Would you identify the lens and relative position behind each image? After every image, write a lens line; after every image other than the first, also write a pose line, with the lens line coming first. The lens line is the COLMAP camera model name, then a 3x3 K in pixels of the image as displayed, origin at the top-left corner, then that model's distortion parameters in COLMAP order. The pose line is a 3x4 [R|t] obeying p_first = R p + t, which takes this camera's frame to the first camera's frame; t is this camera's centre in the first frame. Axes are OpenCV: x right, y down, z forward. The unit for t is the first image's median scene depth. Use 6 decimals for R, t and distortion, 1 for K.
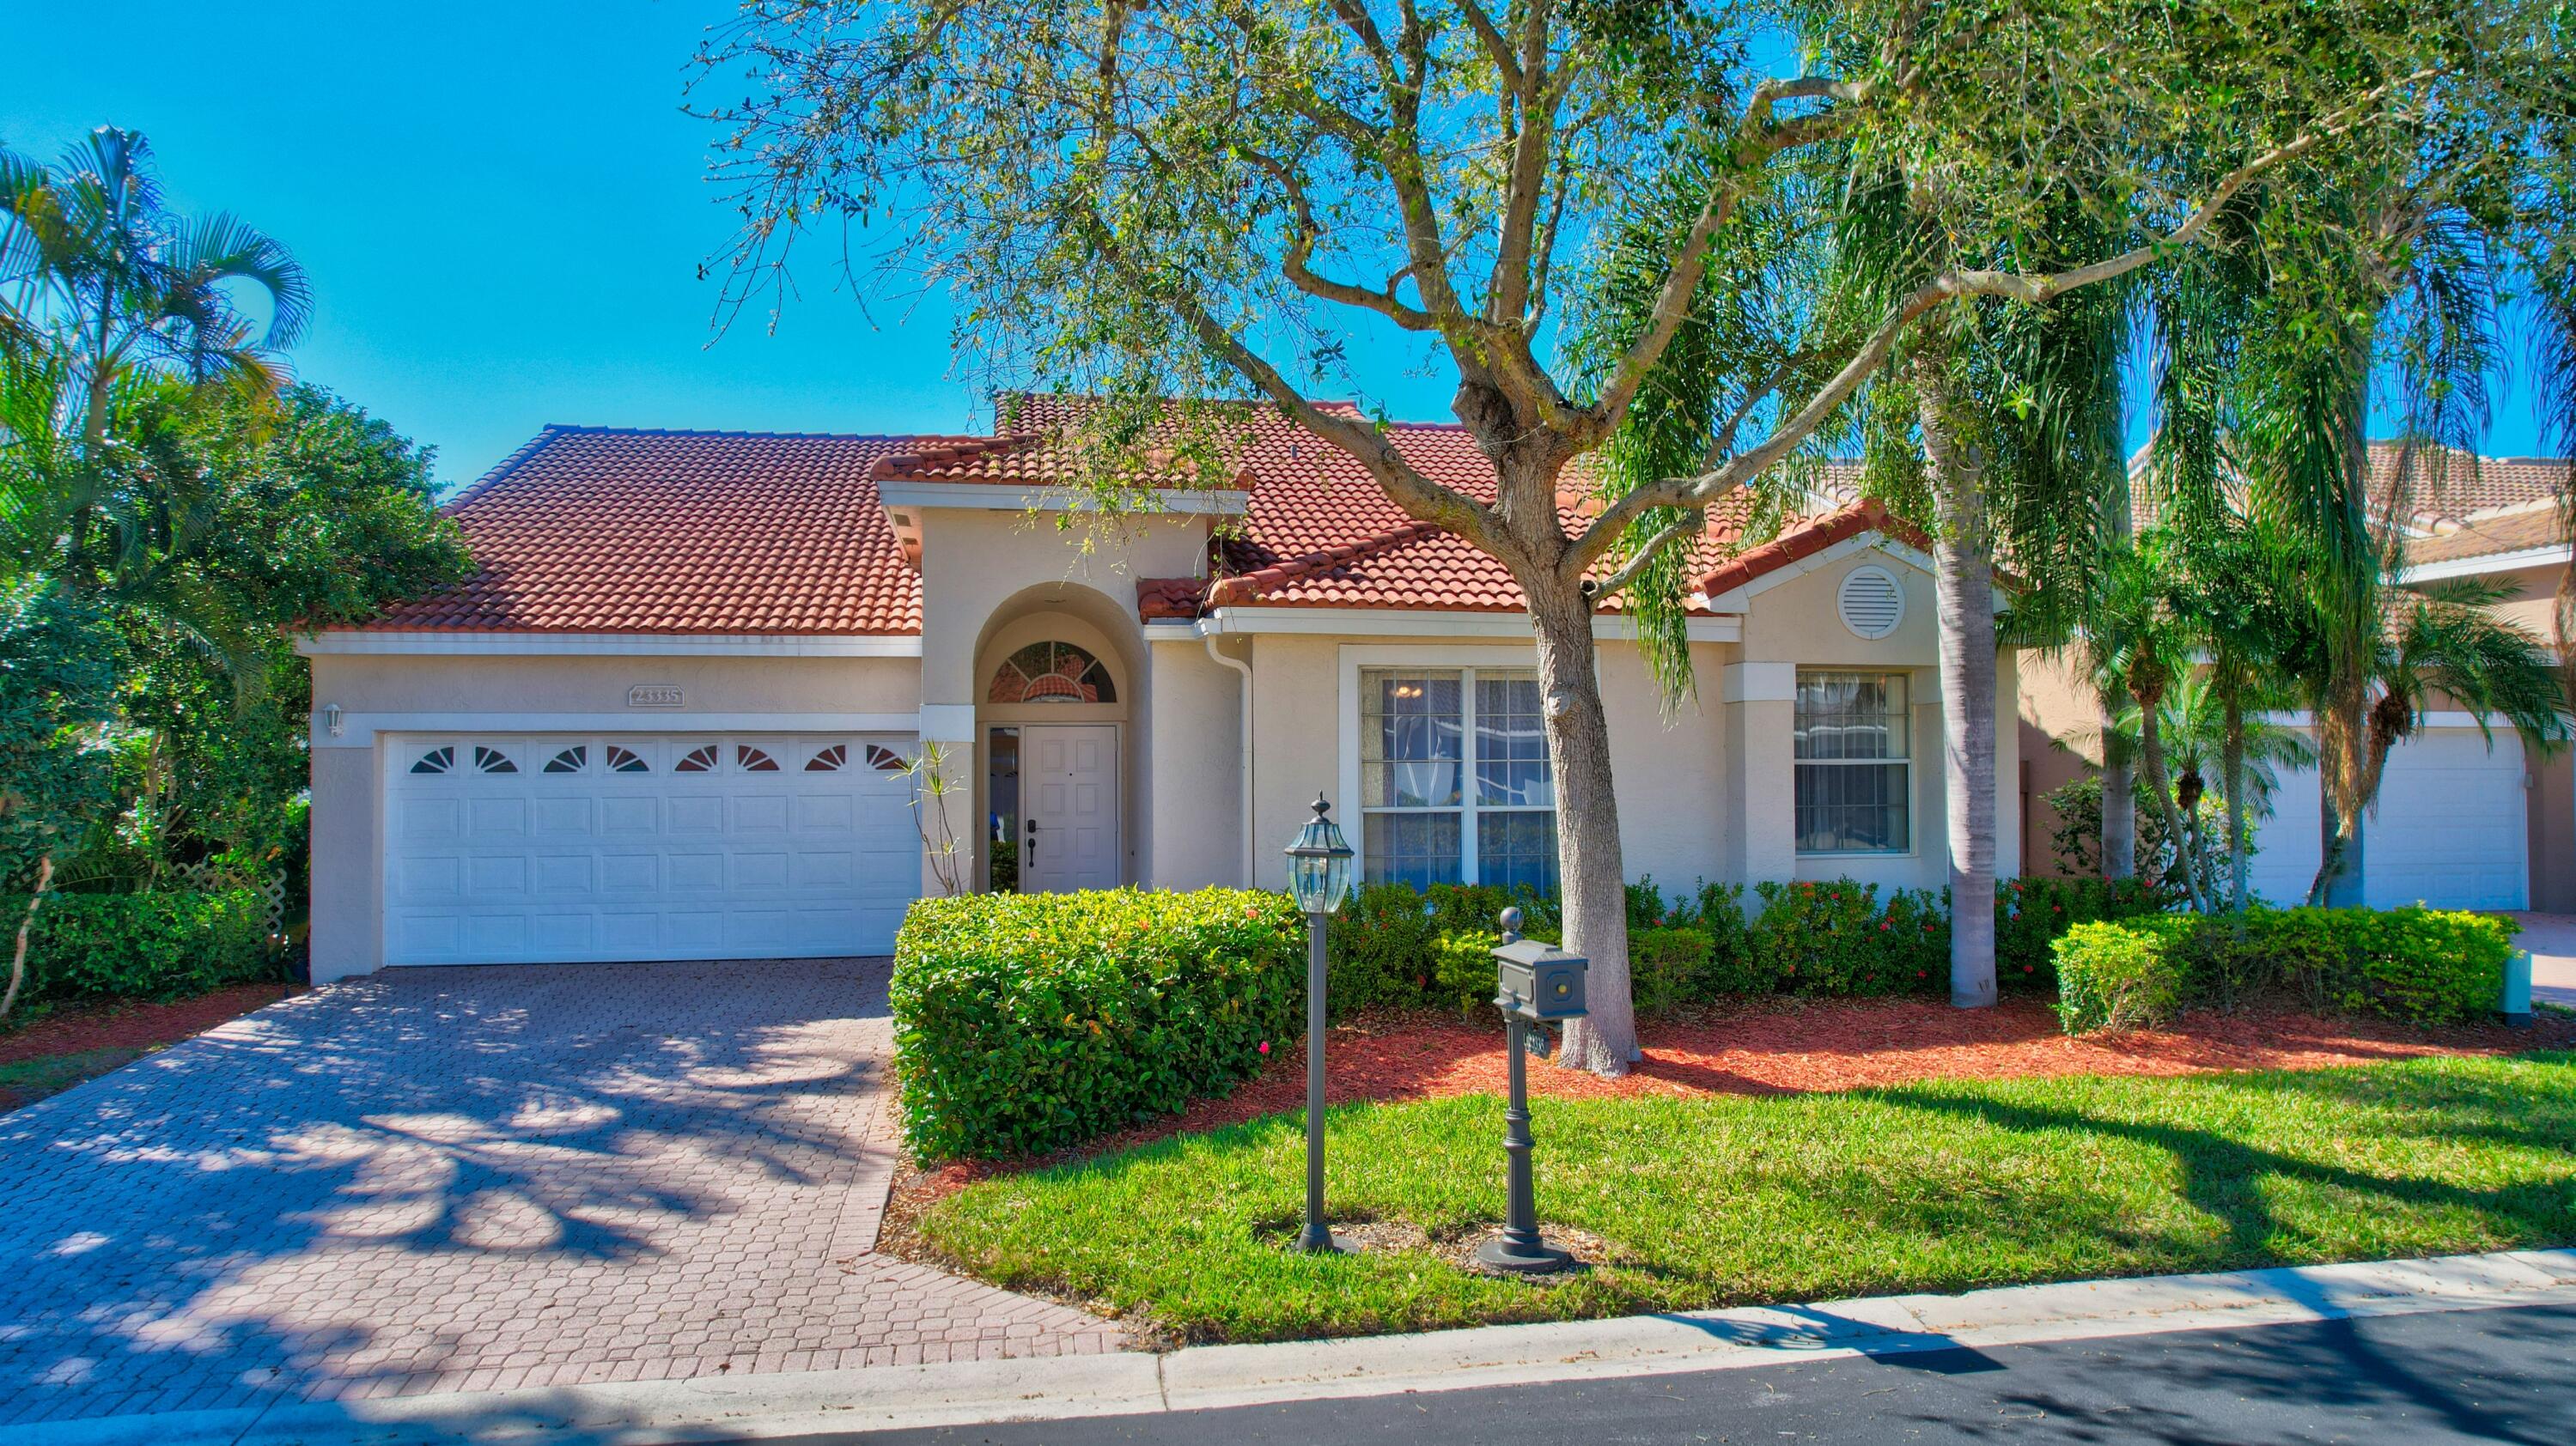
lens RADIAL K [[1623.5, 0, 1288.0], [0, 1623.5, 723.0], [0, 0, 1]] dist [-0.074934, 0.063240]
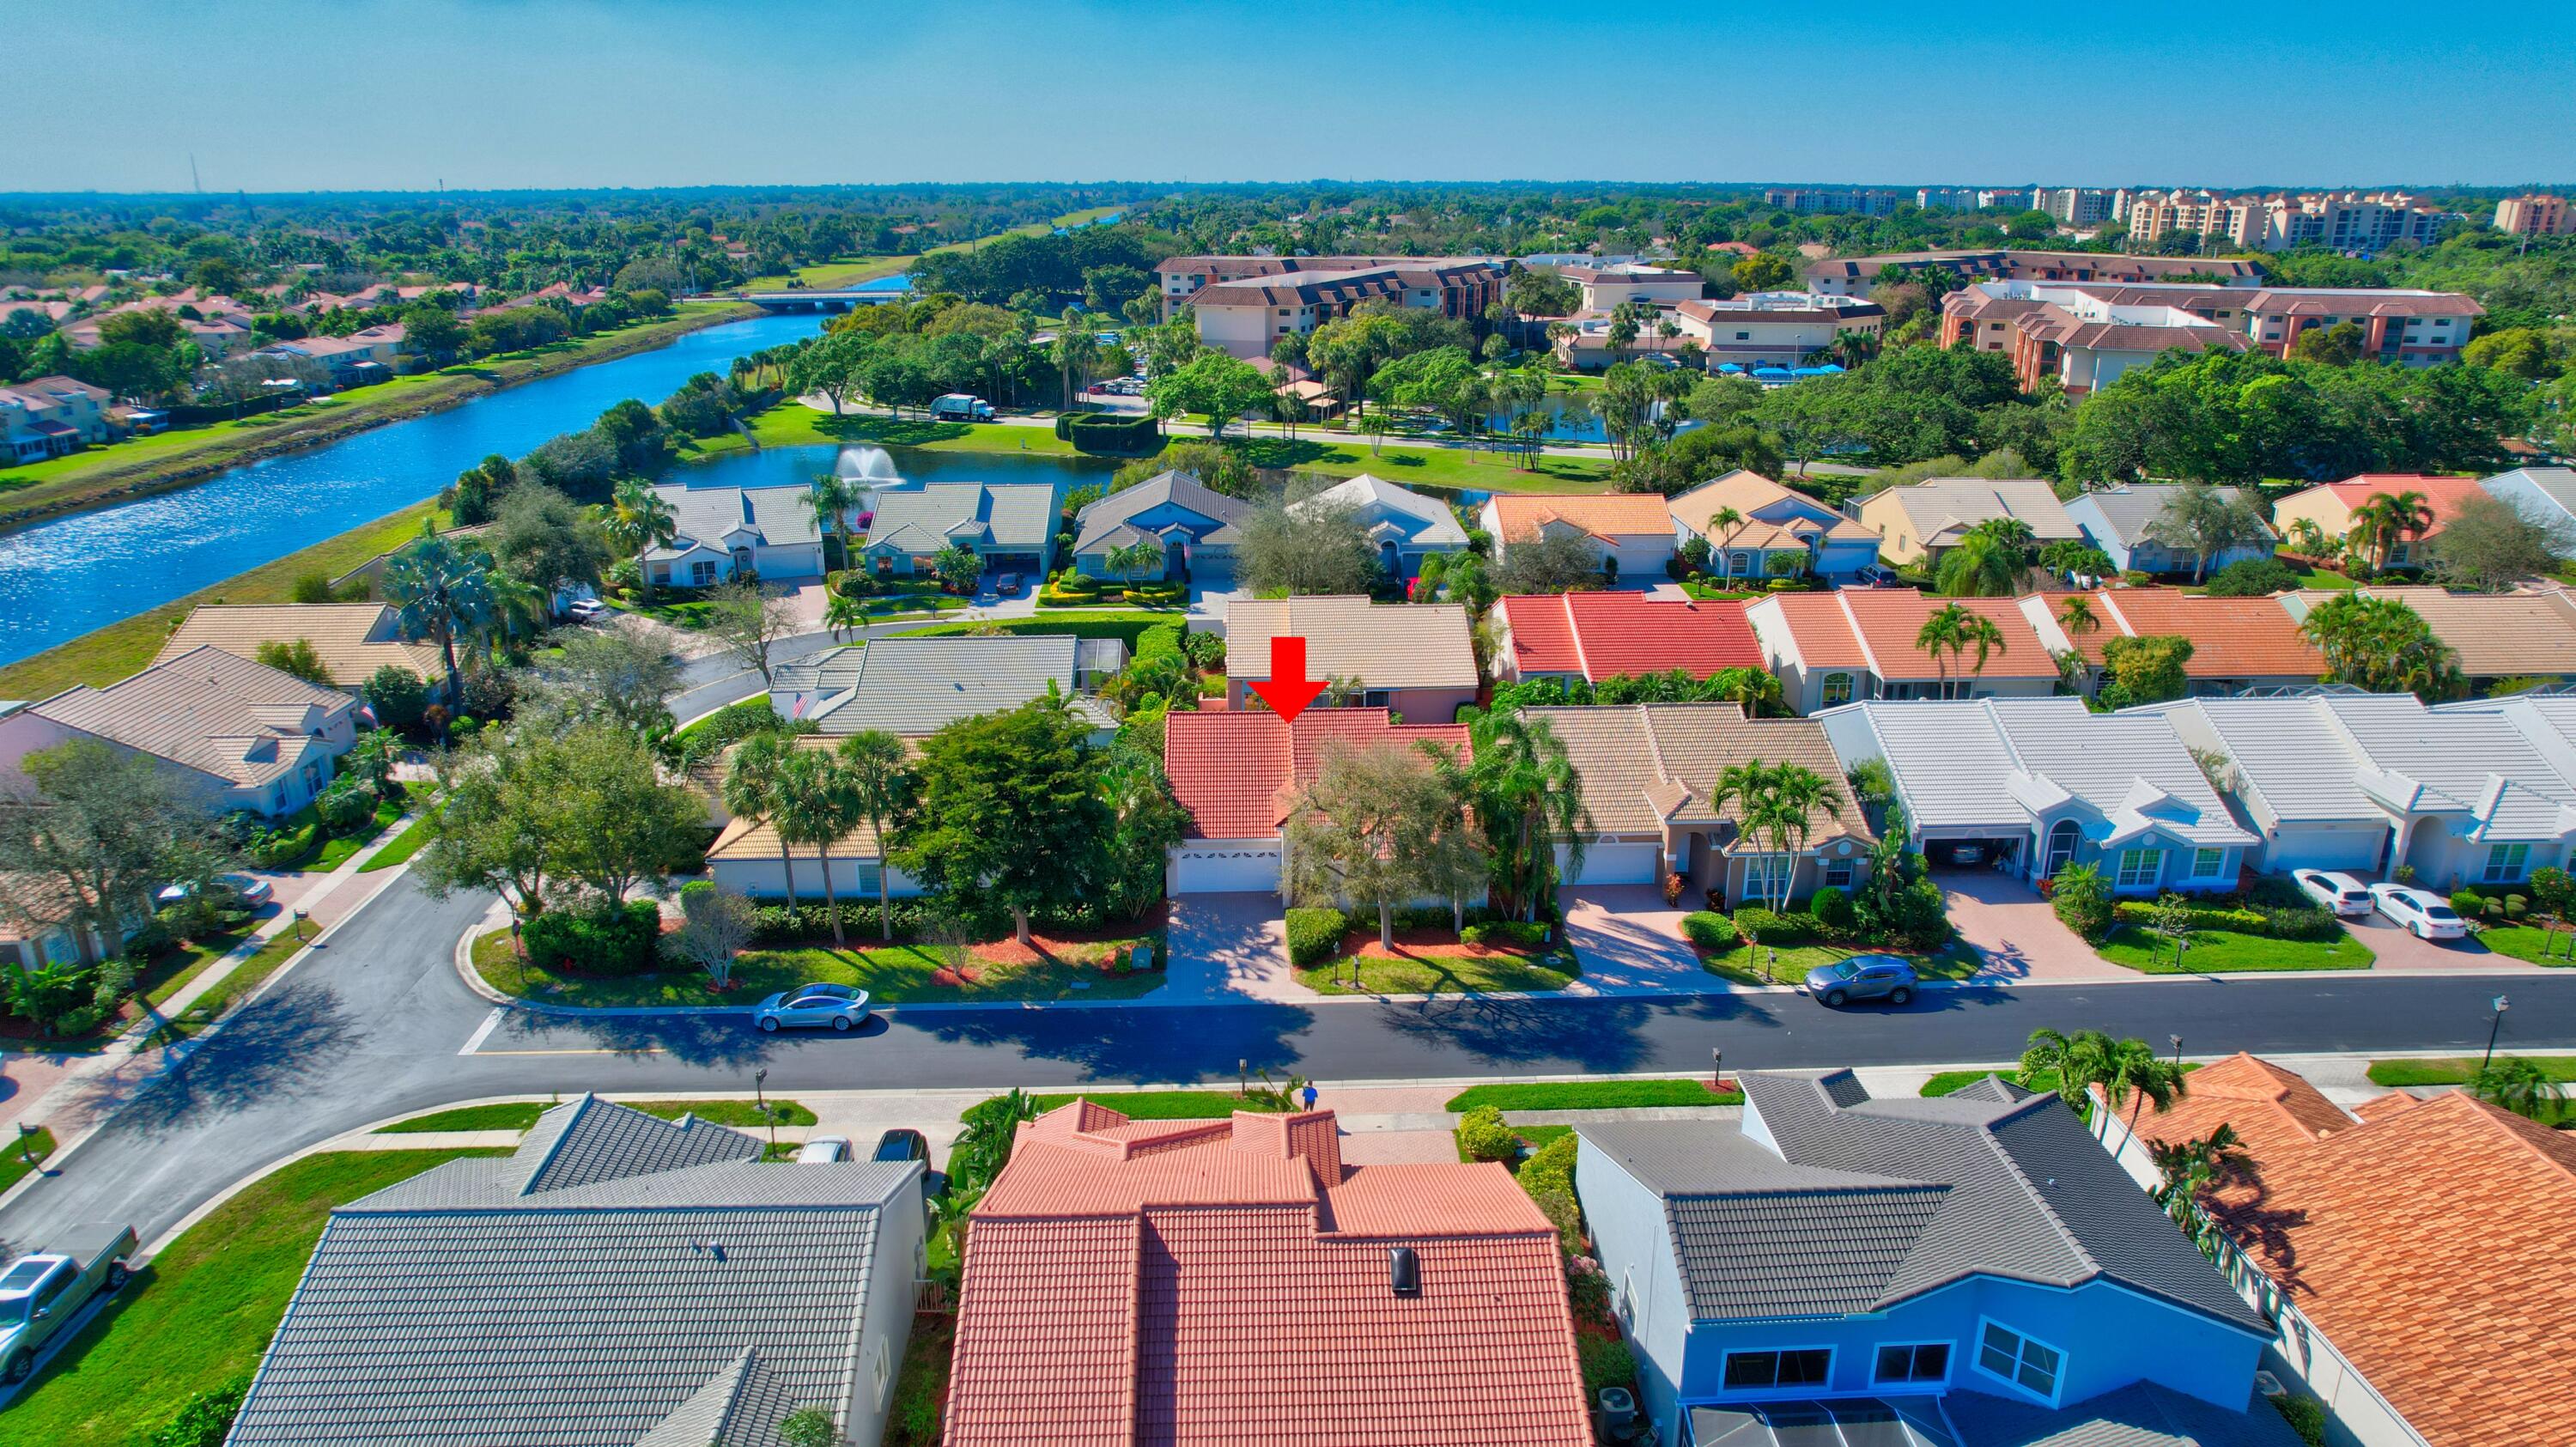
lens RADIAL K [[1623.9, 0, 1288.0], [0, 1623.9, 723.5], [0, 0, 1]] dist [-0.074934, 0.063240]
pose [[0.989656, 0.044972, -0.136228, 0.929520], [0.004860, 0.938540, 0.345137, -4.229770], [0.143376, -0.342229, 0.928613, -7.087989]]
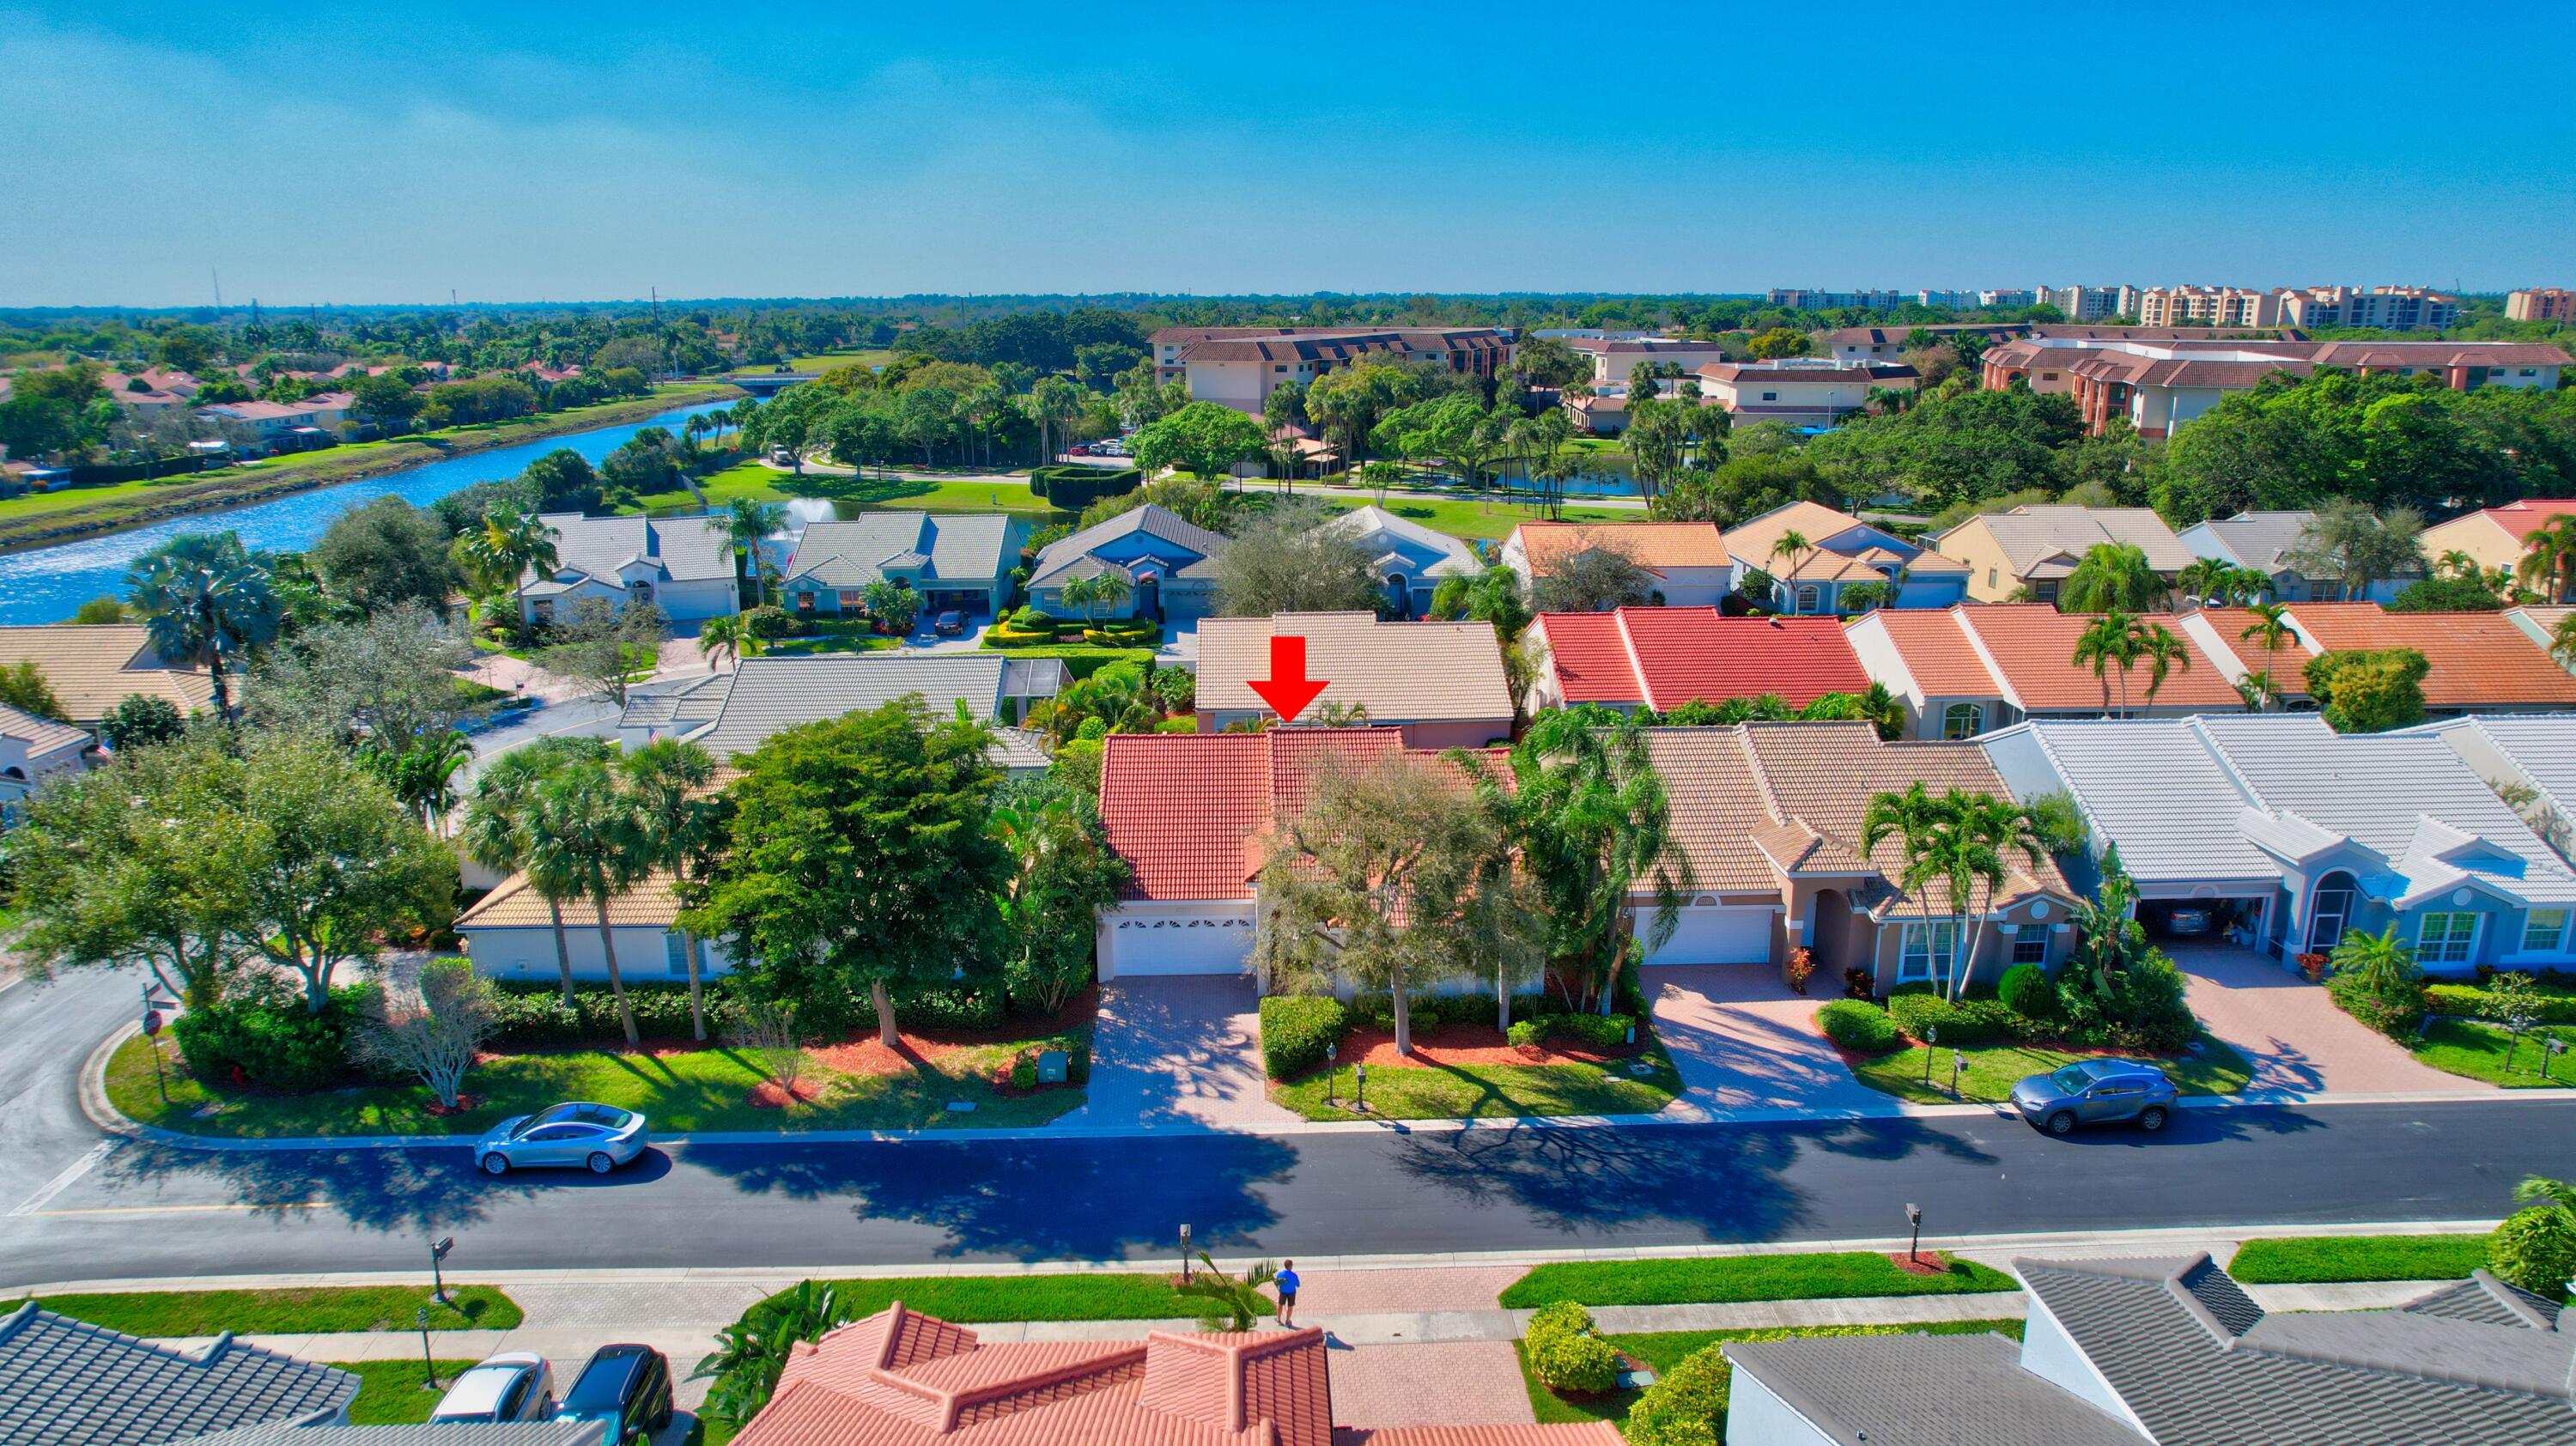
lens RADIAL K [[1639.2, 0, 1288.0], [0, 1639.2, 723.0], [0, 0, 1]] dist [-0.081828, 0.075312]
pose [[0.989466, 0.034533, -0.140586, 0.696846], [0.006904, 0.958769, 0.284102, -2.930464], [0.144601, -0.282080, 0.948431, -4.702799]]
